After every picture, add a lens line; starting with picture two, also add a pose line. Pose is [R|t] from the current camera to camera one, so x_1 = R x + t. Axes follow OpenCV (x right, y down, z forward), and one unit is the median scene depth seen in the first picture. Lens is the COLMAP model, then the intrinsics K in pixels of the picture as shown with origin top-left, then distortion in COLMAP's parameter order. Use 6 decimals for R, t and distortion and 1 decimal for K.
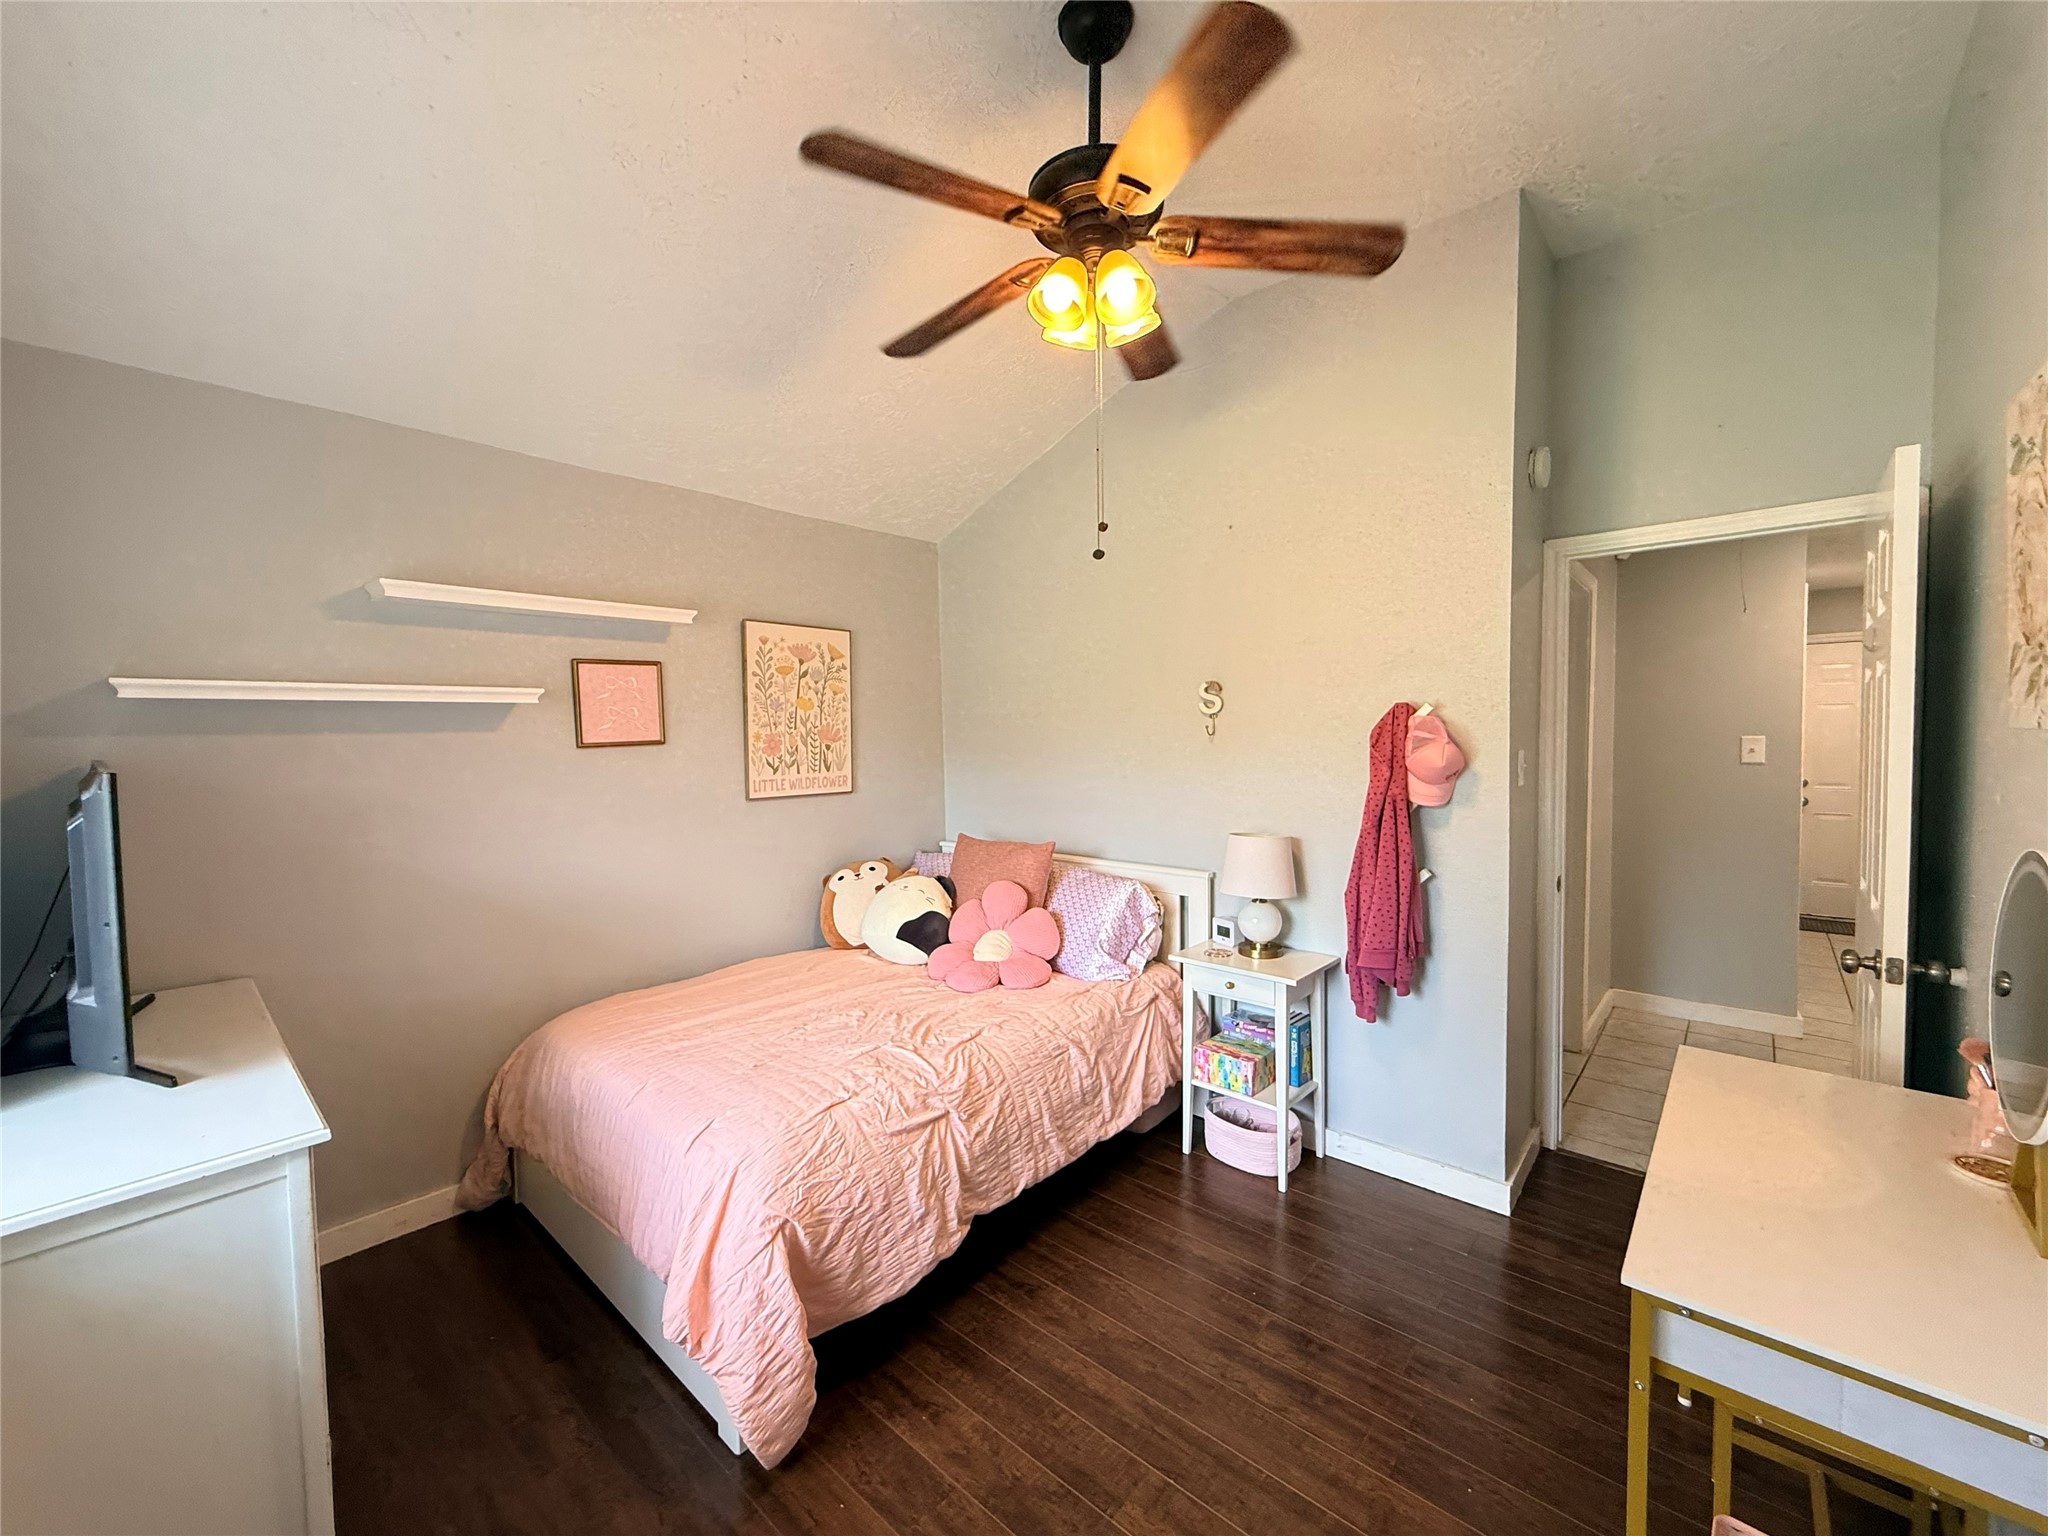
lens RADIAL K [[824.9, 0, 1017.0], [0, 824.9, 766.0], [0, 0, 1]] dist [0.001113, -0.001889]
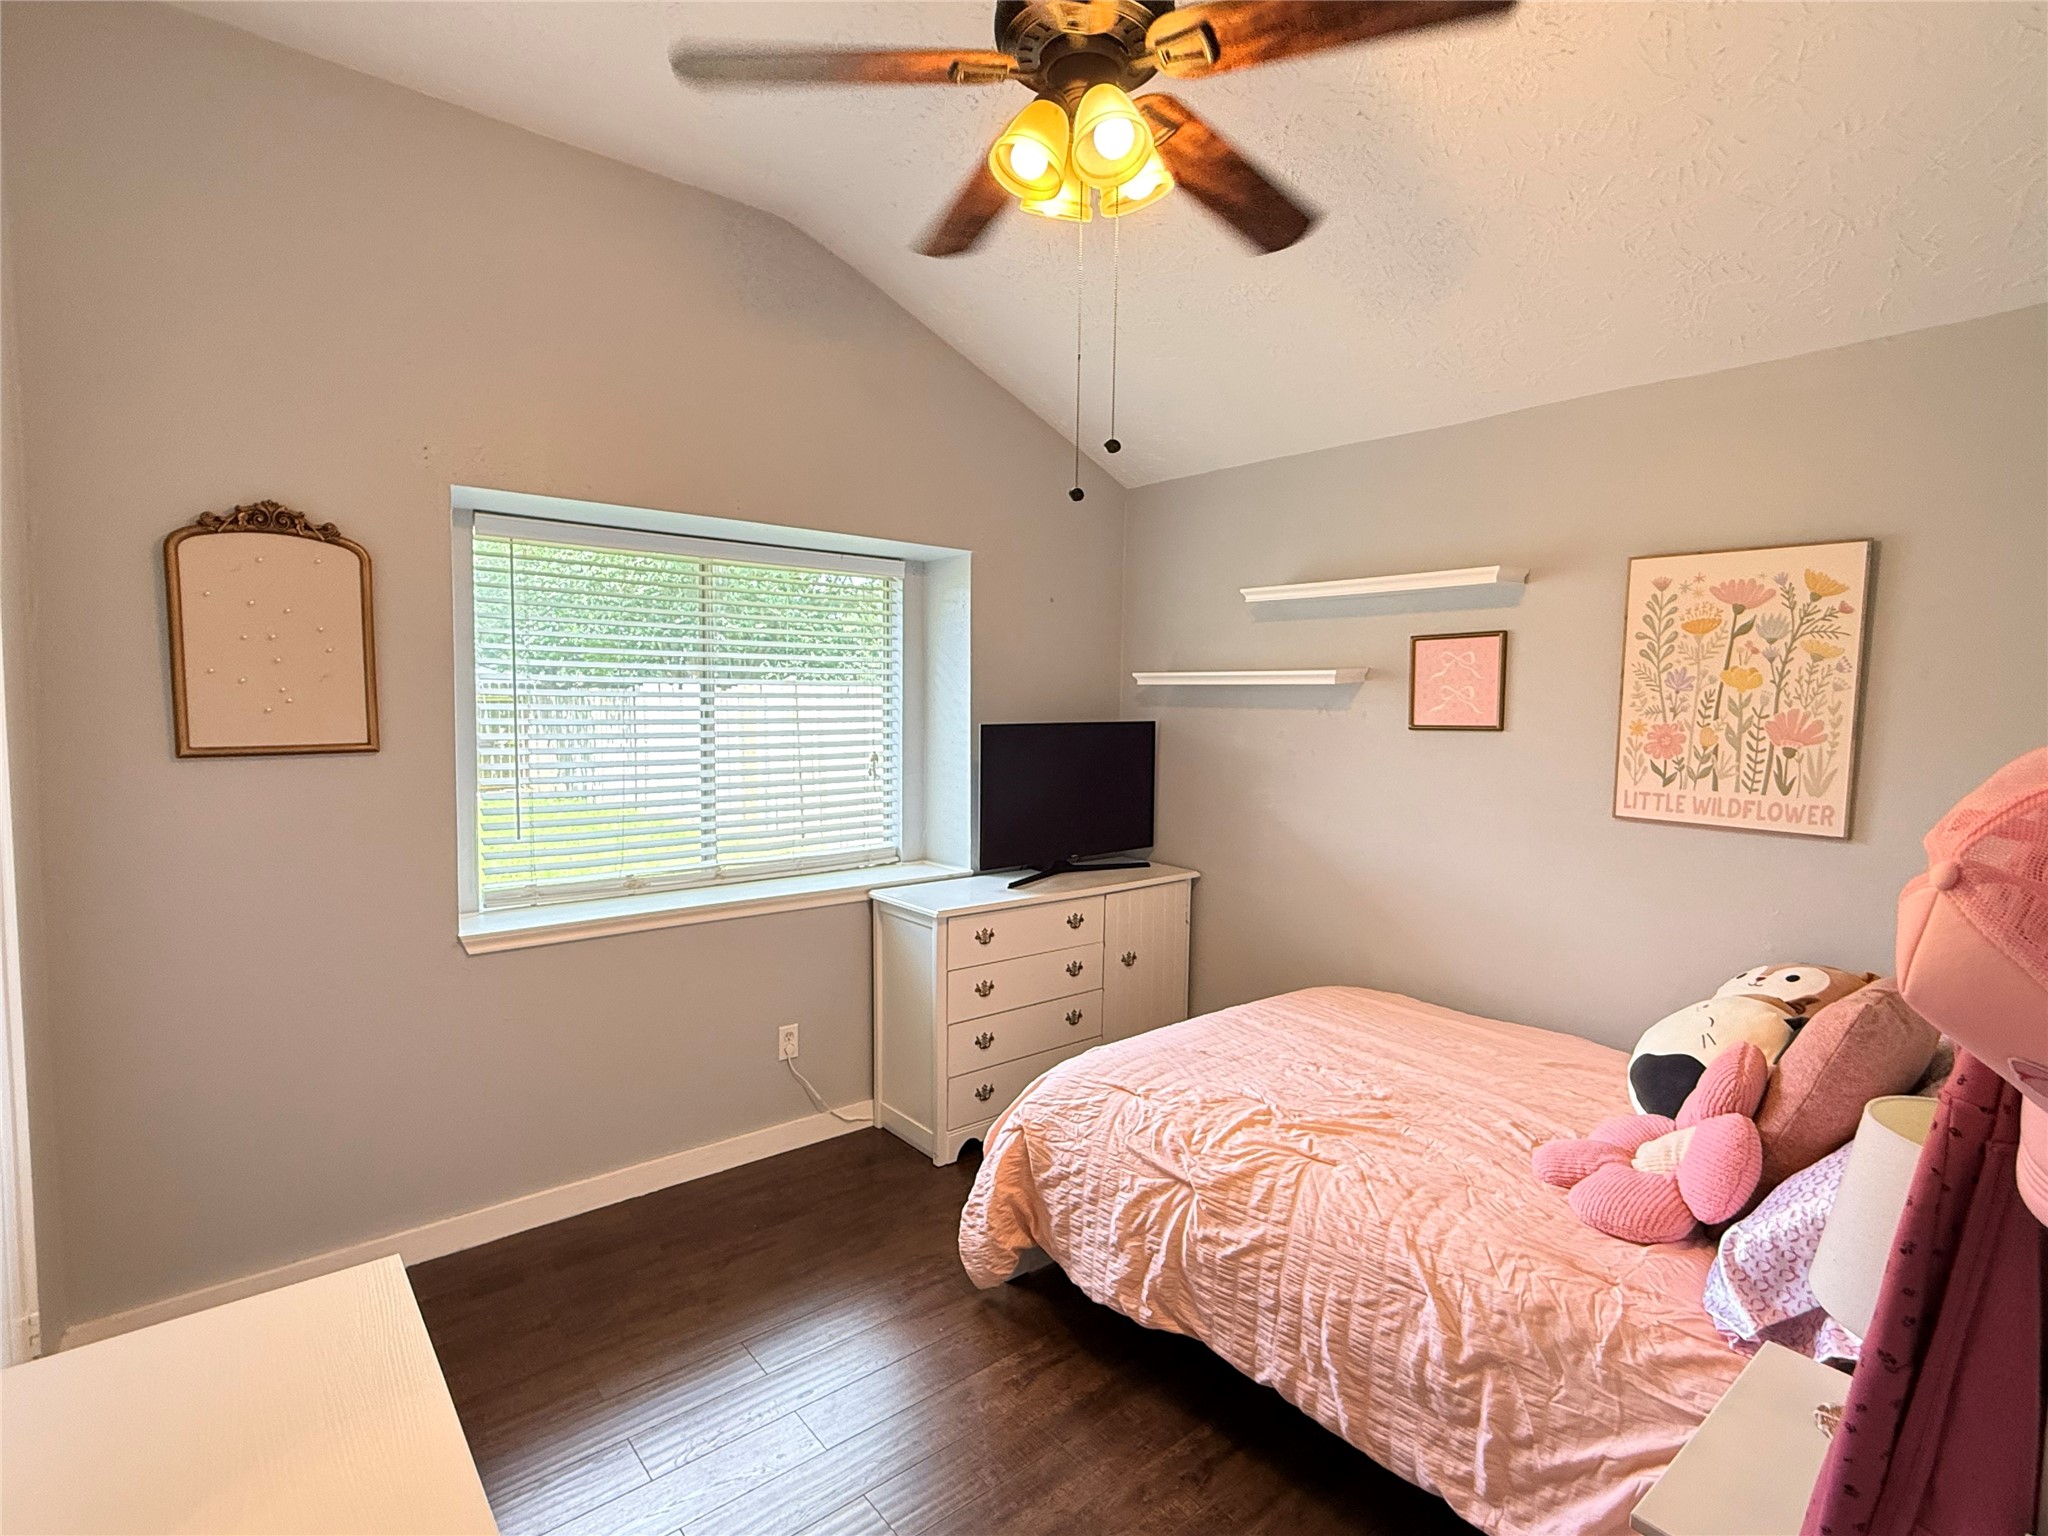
lens RADIAL K [[1005.4, 0, 1020.4], [0, 1005.4, 769.5], [0, 0, 1]] dist [0.003582, 0.000568]
pose [[-0.147124, 0.082659, -0.985658, 0.704428], [-0.055840, 0.994219, 0.091712, -0.059236], [0.987541, 0.068532, -0.141658, 0.741312]]
